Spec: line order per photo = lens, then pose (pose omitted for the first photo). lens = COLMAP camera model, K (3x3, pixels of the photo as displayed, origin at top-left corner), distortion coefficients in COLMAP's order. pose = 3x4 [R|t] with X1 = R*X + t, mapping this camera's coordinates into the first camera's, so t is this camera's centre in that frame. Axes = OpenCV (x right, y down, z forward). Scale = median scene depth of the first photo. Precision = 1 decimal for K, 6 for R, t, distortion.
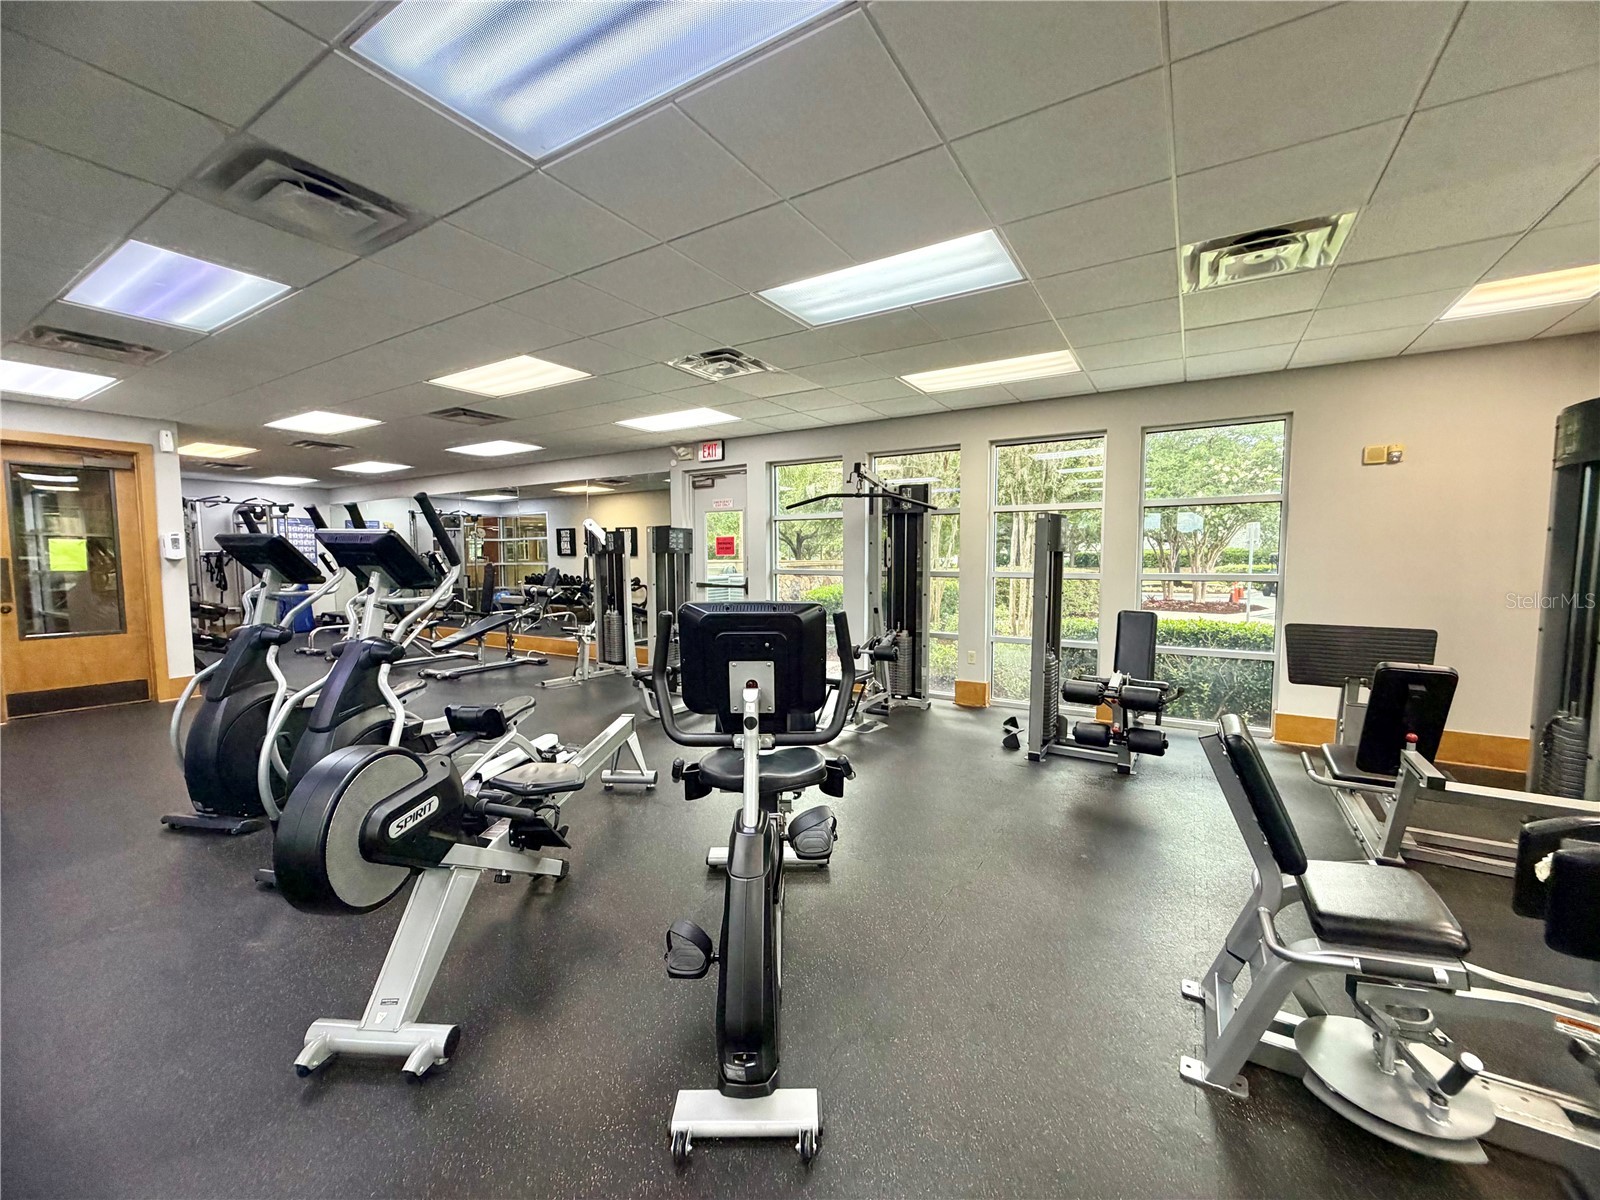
lens RADIAL K [[635.7, 0, 796.5], [0, 635.7, 606.6], [0, 0, 1]] dist [-0.001314, 0.001041]
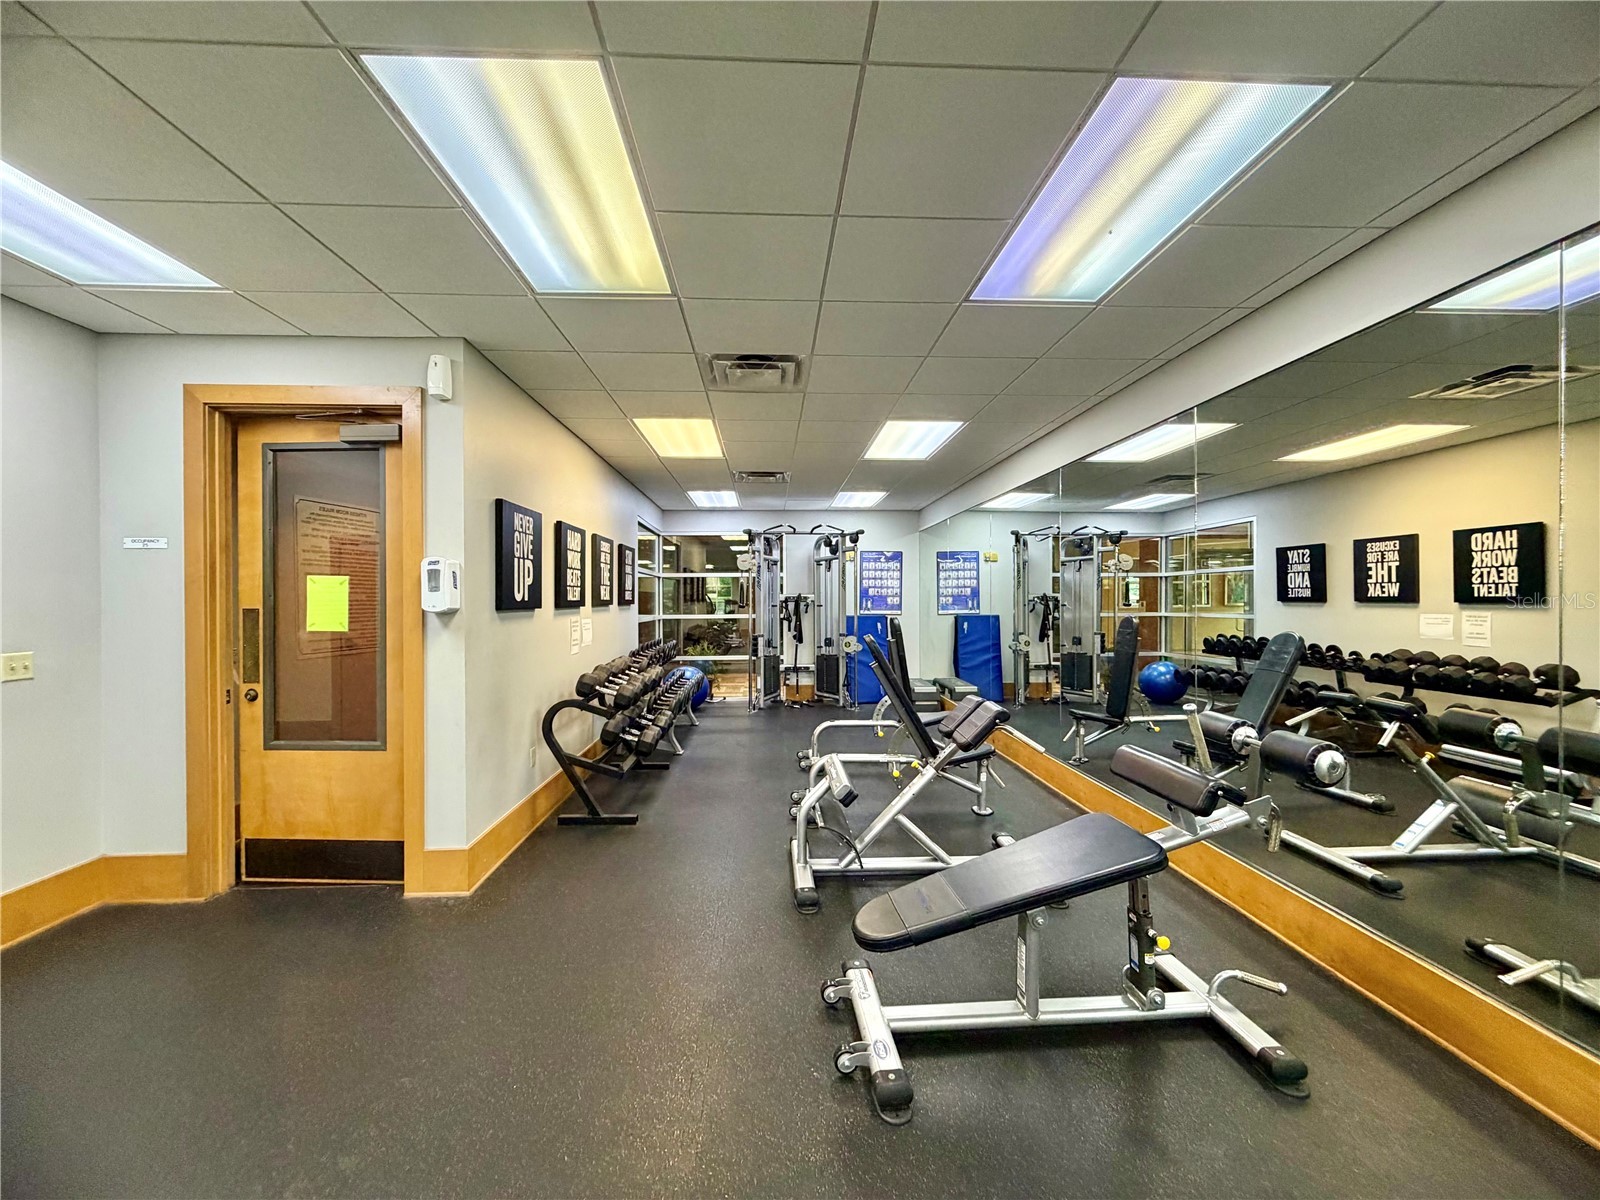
lens RADIAL K [[635.7, 0, 794.4], [0, 635.7, 602.2], [0, 0, 1]] dist [-0.001314, 0.001041]
pose [[0.562683, 0.005114, -0.826657, -0.182552], [-0.066373, 0.997032, -0.039011, -0.036131], [0.824004, 0.076818, 0.561352, 0.420606]]
